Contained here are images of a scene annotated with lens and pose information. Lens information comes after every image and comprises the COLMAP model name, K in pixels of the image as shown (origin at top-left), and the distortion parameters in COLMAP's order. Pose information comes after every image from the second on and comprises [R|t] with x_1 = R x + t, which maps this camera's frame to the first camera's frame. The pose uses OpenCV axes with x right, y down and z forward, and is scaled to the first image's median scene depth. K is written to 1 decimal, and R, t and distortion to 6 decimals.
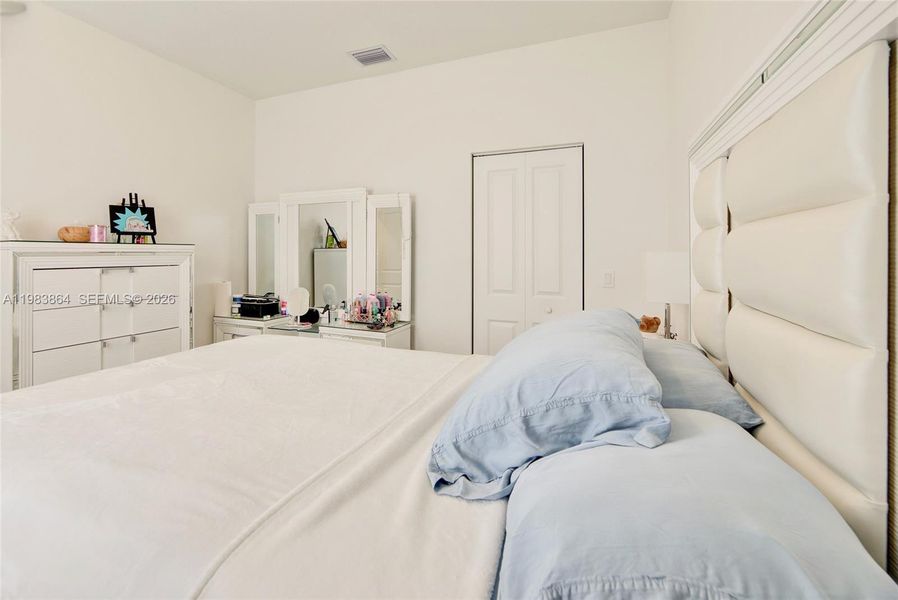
lens RADIAL K [[368.8, 0, 453.3], [0, 368.8, 293.8], [0, 0, 1]] dist [0.000095, -0.000139]
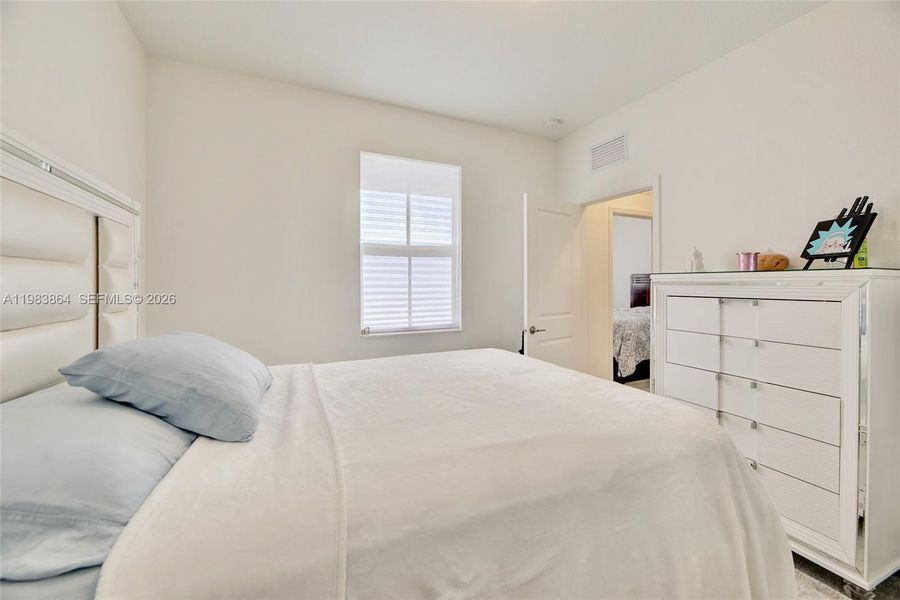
lens RADIAL K [[369.7, 0, 454.3], [0, 369.7, 293.8], [0, 0, 1]] dist [0.000095, -0.000139]
pose [[-0.686119, 0.017694, -0.727274, 0.208164], [-0.077157, 0.992296, 0.096932, -0.113658], [0.723386, 0.122621, -0.679468, 1.078687]]
